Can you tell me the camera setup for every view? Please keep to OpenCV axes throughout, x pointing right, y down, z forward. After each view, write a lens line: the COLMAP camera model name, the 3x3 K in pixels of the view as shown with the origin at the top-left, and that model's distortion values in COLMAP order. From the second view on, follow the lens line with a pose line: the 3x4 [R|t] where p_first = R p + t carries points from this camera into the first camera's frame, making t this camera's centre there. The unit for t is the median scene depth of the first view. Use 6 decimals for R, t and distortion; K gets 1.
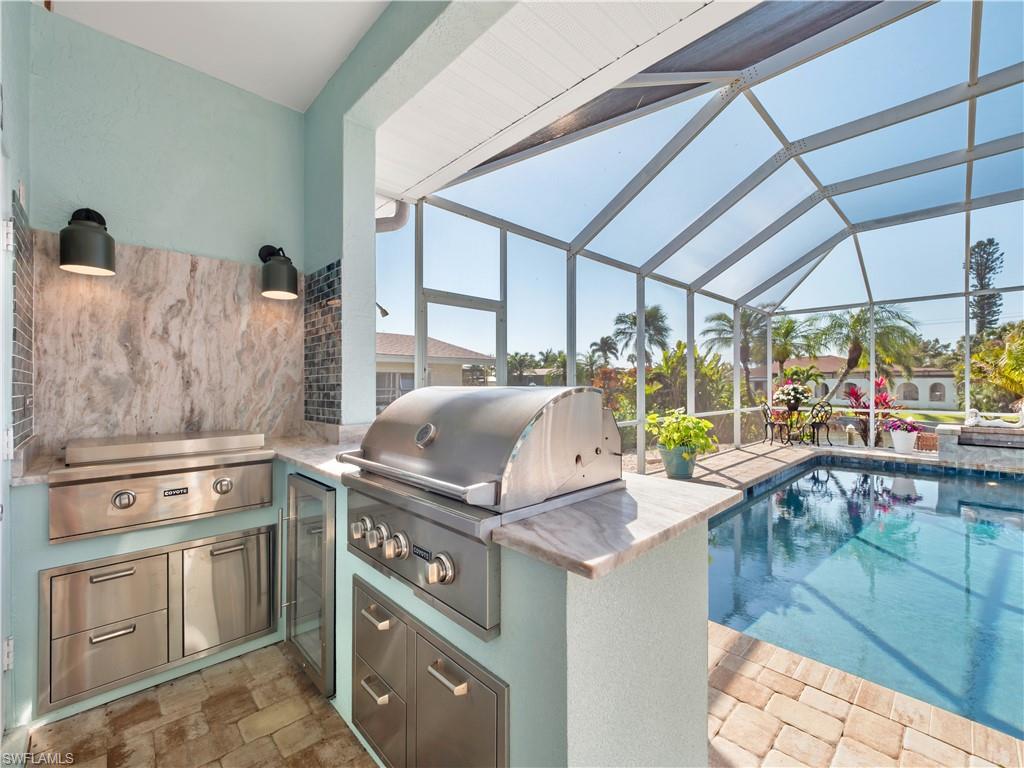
lens RADIAL K [[435.4, 0, 507.5], [0, 435.4, 382.1], [0, 0, 1]] dist [-0.004148, -0.000641]
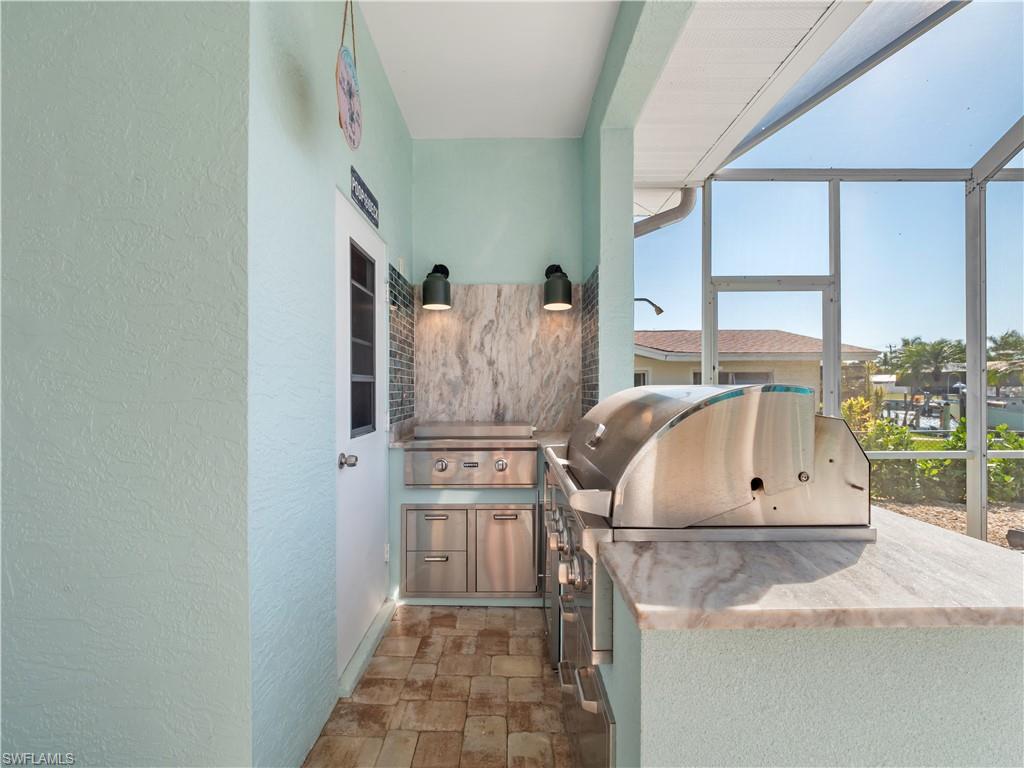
lens RADIAL K [[435.6, 0, 512.0], [0, 435.6, 384.0], [0, 0, 1]] dist [0.021926, -0.015945]
pose [[0.721192, -0.003979, -0.692724, 0.204394], [0.005402, 0.999985, -0.000119, 0.003736], [0.692714, -0.003656, 0.721203, 0.095940]]
